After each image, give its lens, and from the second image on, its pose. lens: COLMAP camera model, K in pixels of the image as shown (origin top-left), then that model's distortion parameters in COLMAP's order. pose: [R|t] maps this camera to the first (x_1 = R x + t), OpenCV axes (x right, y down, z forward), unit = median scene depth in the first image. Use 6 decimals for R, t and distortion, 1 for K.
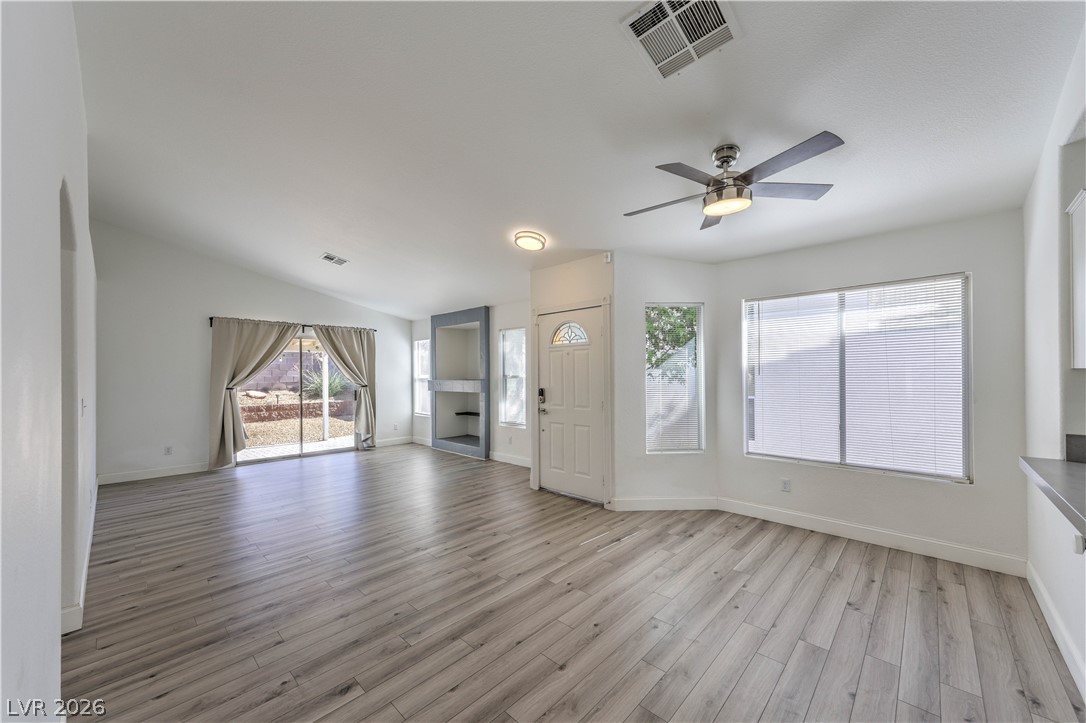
lens RADIAL K [[405.9, 0, 545.9], [0, 405.9, 373.1], [0, 0, 1]] dist [0.008431, -0.000883]
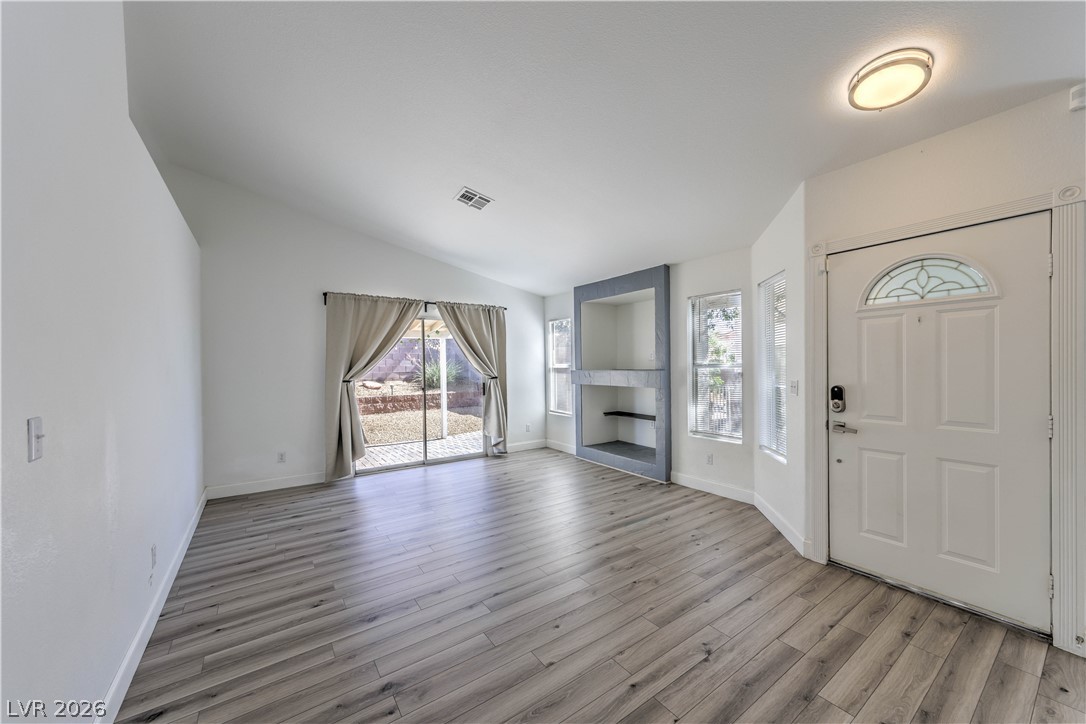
lens RADIAL K [[405.9, 0, 549.8], [0, 405.9, 370.6], [0, 0, 1]] dist [0.008431, -0.000883]
pose [[0.980158, -0.001350, -0.198215, -0.222109], [0.005499, 0.999777, 0.020381, 0.002508], [0.198143, -0.021067, 0.979947, 0.292080]]
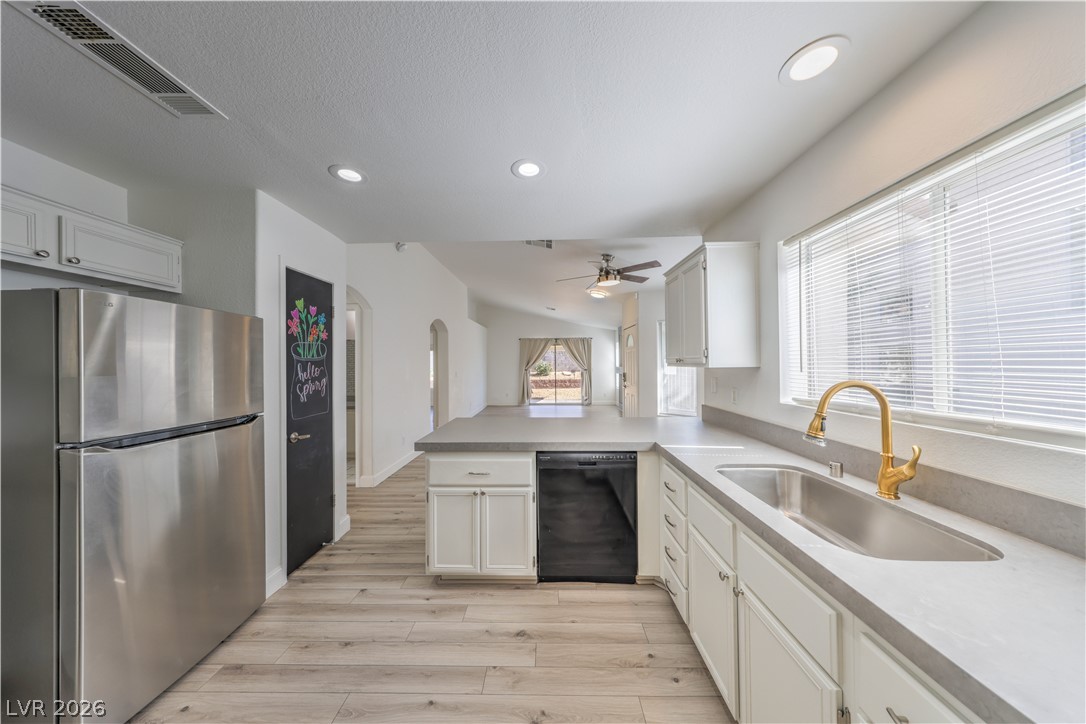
lens RADIAL K [[324.8, 0, 543.7], [0, 324.8, 360.3], [0, 0, 1]] dist [0.001778, -0.000007]
pose [[0.679036, -0.005861, -0.734082, 0.595561], [0.008306, 0.999965, -0.000301, -0.013465], [0.734058, -0.005893, 0.679061, -0.135828]]
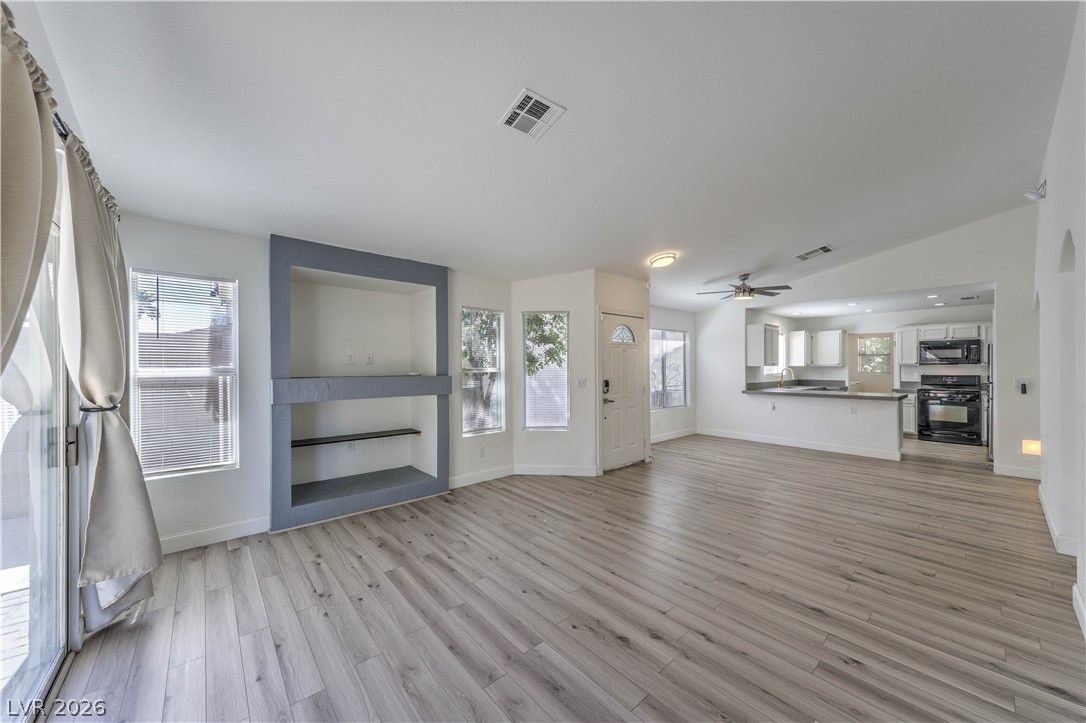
lens RADIAL K [[392.8, 0, 537.5], [0, 392.8, 363.0], [0, 0, 1]] dist [0.007213, 0.000745]
pose [[0.103062, 0.013129, 0.994588, -0.851382], [-0.003181, 0.999912, -0.012870, 0.004012], [-0.994670, -0.001837, 0.103095, 0.837398]]
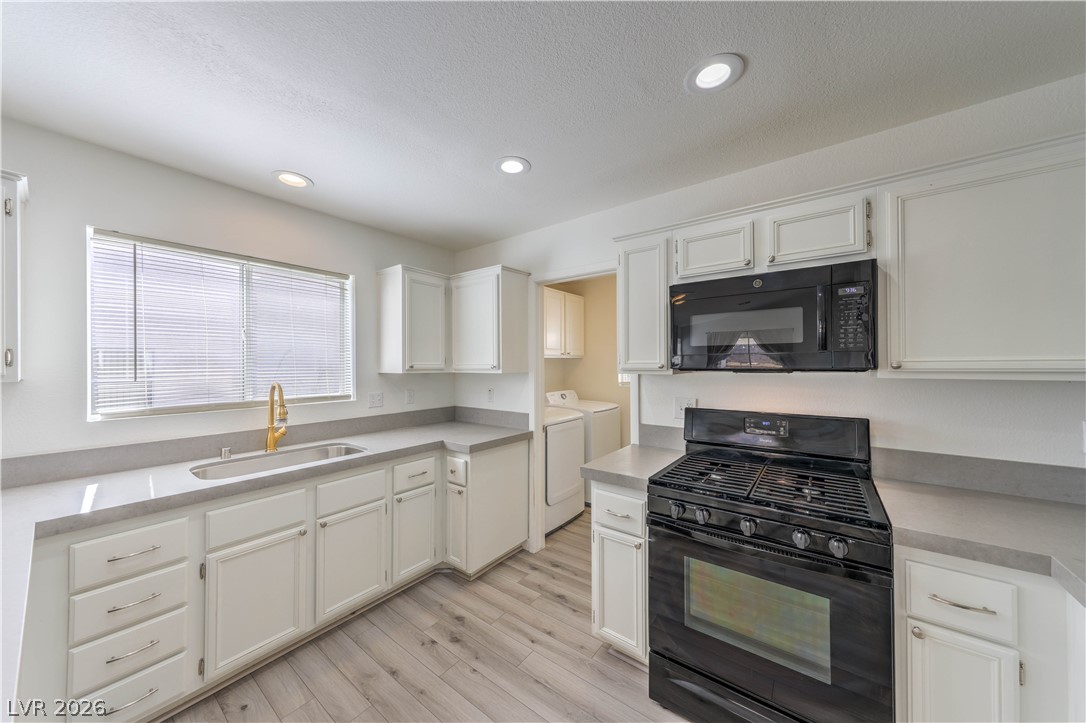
lens RADIAL K [[370.7, 0, 535.8], [0, 370.7, 362.2], [0, 0, 1]] dist [0.005009, -0.000025]
pose [[-0.100180, 0.010231, 0.994917, 0.205492], [-0.002273, 0.999942, -0.010511, -0.015655], [-0.994967, -0.003315, -0.100150, -0.078537]]
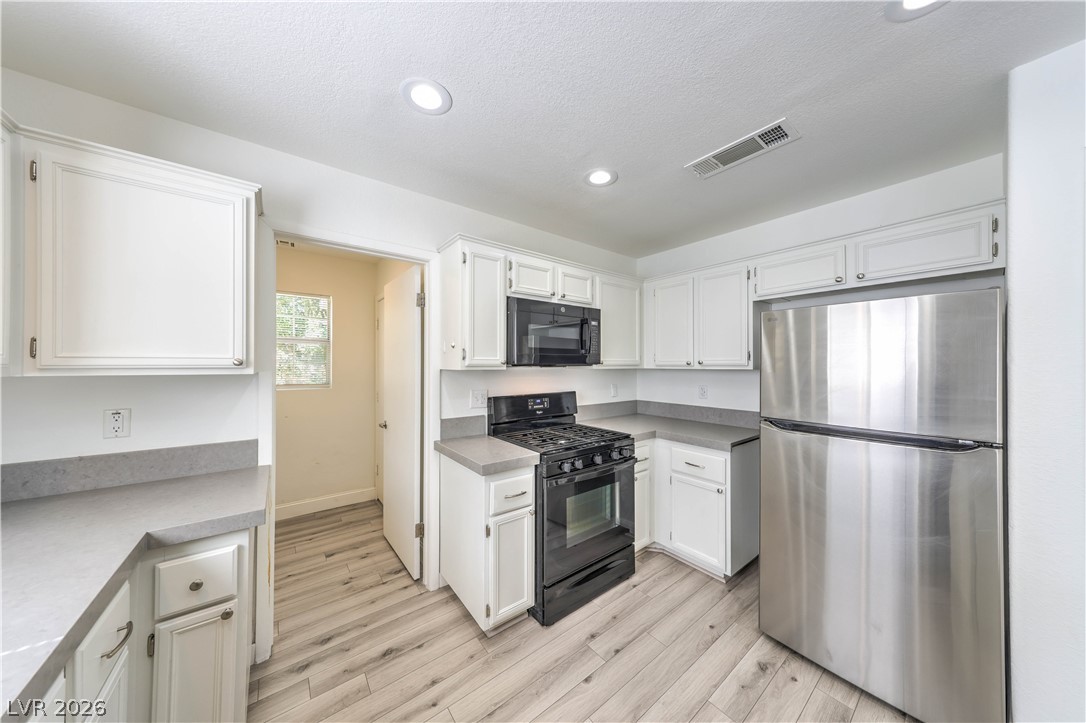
lens RADIAL K [[344.0, 0, 544.8], [0, 344.0, 362.8], [0, 0, 1]] dist [0.006443, -0.000139]
pose [[-0.988254, 0.003481, 0.152779, 0.411810], [0.001649, 0.999925, -0.012114, -0.011244], [-0.152810, -0.011720, -0.988186, 0.115931]]
